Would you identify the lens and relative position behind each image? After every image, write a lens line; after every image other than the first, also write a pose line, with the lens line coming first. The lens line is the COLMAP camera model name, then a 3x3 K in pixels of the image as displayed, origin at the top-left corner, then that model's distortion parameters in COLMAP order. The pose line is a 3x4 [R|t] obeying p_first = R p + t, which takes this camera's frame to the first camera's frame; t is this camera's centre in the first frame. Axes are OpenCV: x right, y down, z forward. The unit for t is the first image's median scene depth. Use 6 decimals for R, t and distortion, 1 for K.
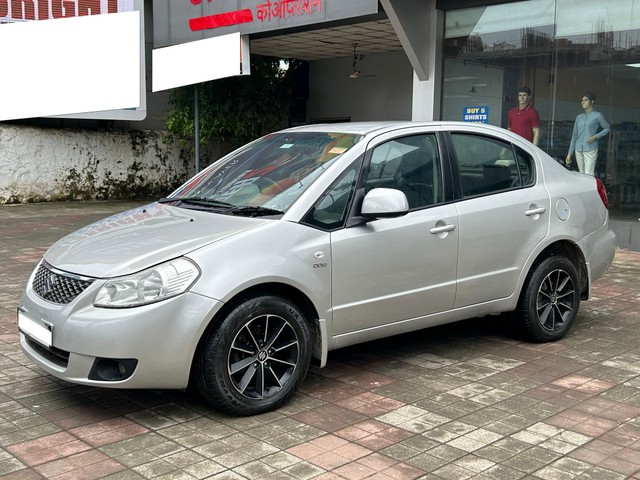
lens RADIAL K [[772.2, 0, 320.0], [0, 772.2, 240.0], [0, 0, 1]] dist [0.159682, -0.512689]
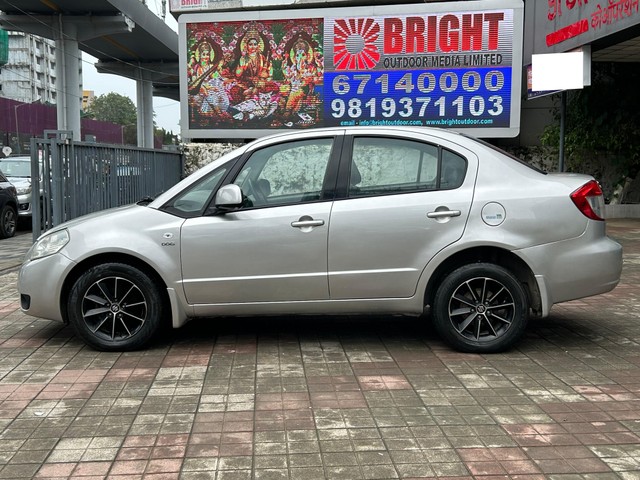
lens RADIAL K [[772.2, 0, 320.0], [0, 772.2, 240.0], [0, 0, 1]] dist [0.159682, -0.512689]
pose [[0.766706, 0.053727, -0.639746, 0.947455], [-0.071359, 0.997449, -0.001753, 0.010538], [0.638020, 0.046996, 0.768584, 0.185024]]
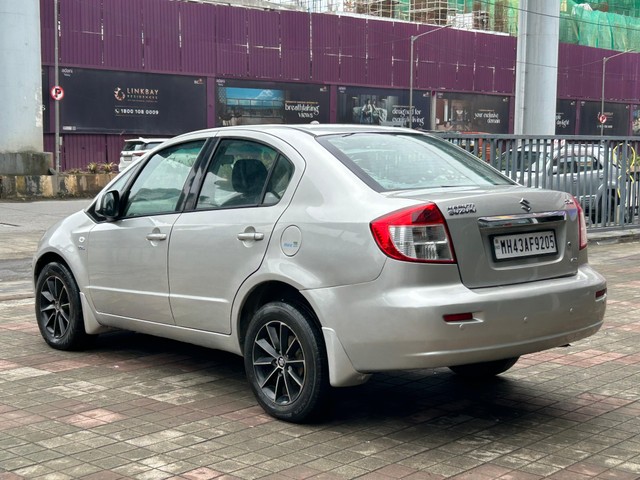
lens RADIAL K [[996.6, 0, 335.5], [0, 996.6, 239.7], [0, 0, 1]] dist [0.156490, -0.771835]
pose [[0.071267, 0.082608, -0.994031, 1.554799], [-0.125976, 0.989330, 0.073185, -0.142891], [0.989470, 0.120008, 0.080913, 1.216940]]
